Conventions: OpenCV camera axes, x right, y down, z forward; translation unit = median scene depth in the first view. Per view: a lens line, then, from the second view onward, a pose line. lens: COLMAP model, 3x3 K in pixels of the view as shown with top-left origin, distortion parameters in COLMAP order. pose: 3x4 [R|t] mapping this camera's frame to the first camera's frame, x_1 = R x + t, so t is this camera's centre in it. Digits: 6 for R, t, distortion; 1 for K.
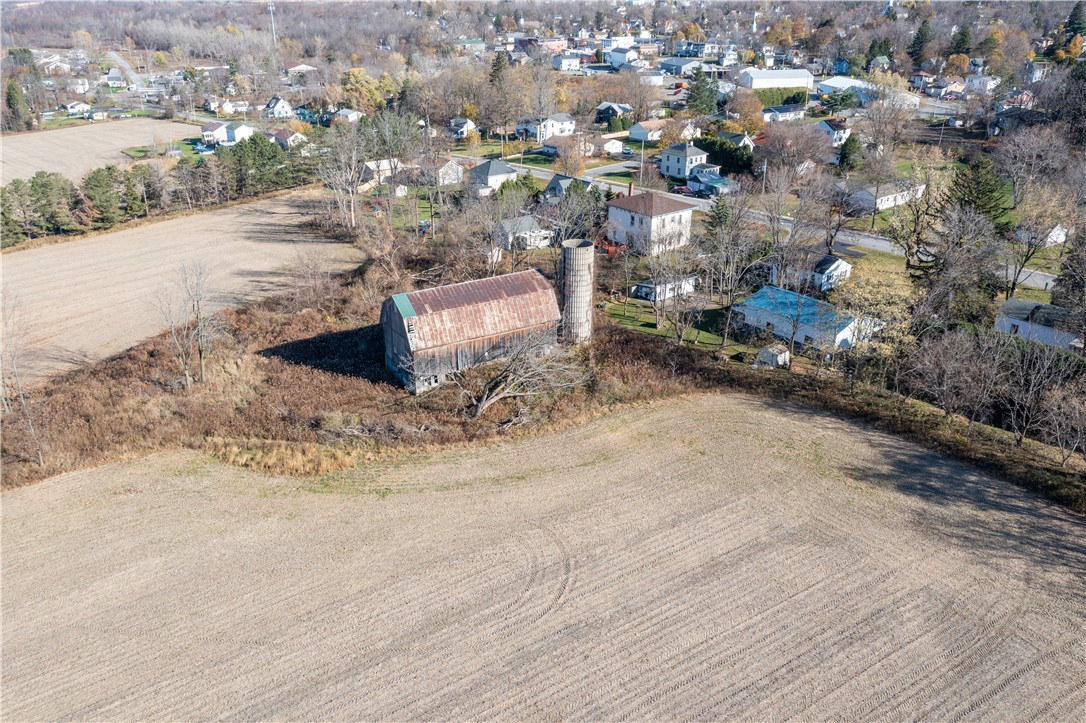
lens RADIAL K [[870.9, 0, 543.0], [0, 870.9, 361.5], [0, 0, 1]] dist [-0.002211, 0.010032]
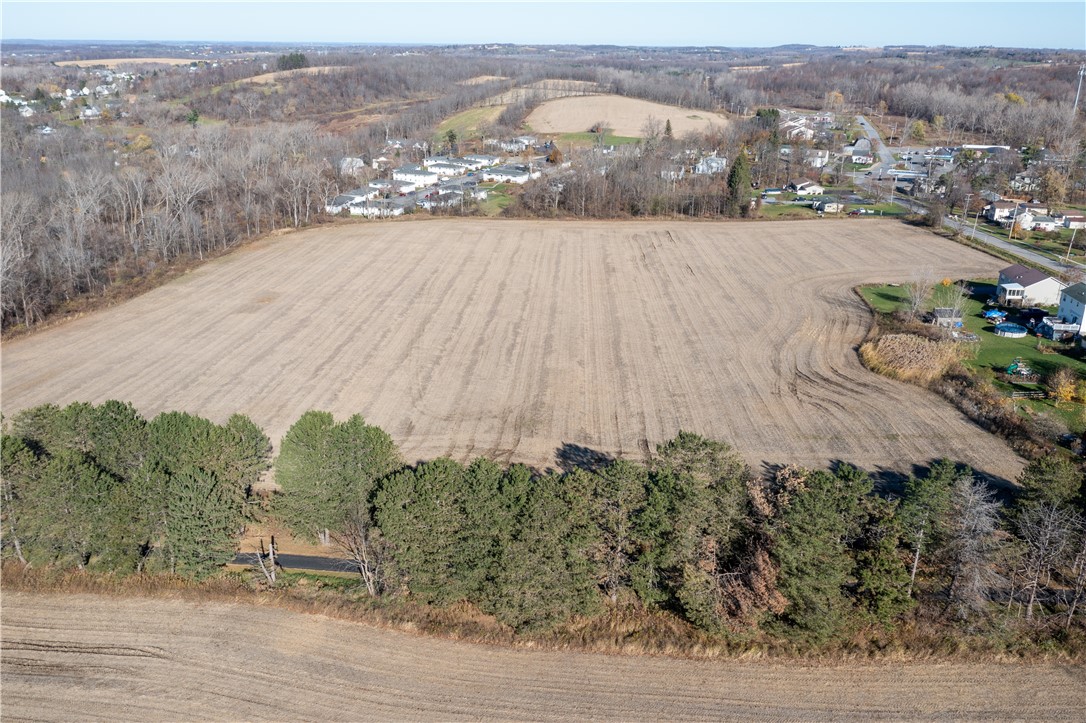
lens RADIAL K [[870.9, 0, 543.0], [0, 870.9, 361.5], [0, 0, 1]] dist [-0.002211, 0.010032]
pose [[0.720792, 0.241699, -0.649646, -0.118398], [-0.282994, 0.958180, 0.042502, -0.080208], [0.632750, 0.153211, 0.759048, 0.206116]]
